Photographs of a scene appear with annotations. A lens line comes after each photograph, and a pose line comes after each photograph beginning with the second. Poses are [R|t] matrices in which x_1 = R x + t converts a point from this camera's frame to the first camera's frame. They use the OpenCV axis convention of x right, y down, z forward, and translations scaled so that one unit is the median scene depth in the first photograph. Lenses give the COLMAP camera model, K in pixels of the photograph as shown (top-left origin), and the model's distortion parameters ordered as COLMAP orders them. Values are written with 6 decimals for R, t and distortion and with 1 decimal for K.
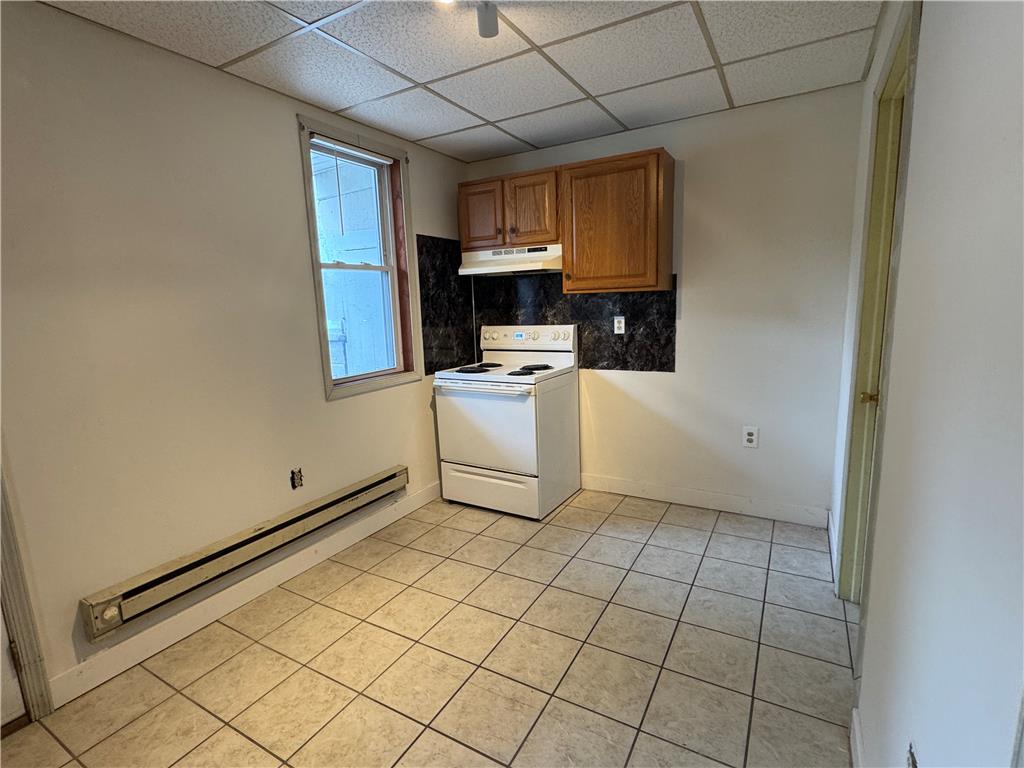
lens RADIAL K [[498.0, 0, 513.7], [0, 498.0, 384.5], [0, 0, 1]] dist [-0.004004, -0.000478]
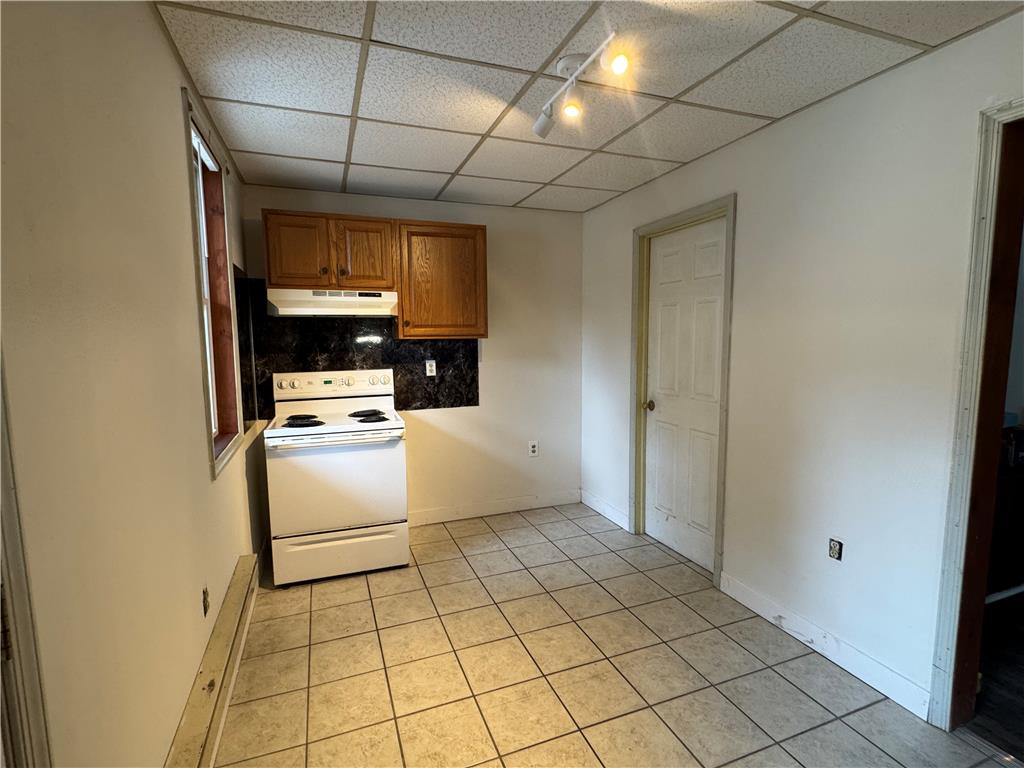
lens RADIAL K [[498.0, 0, 514.3], [0, 498.0, 386.1], [0, 0, 1]] dist [-0.004004, -0.000478]
pose [[0.628793, -0.051800, 0.775846, -0.547712], [0.115630, 0.992914, -0.027421, -0.028717], [-0.768928, 0.106953, 0.630326, 0.168905]]
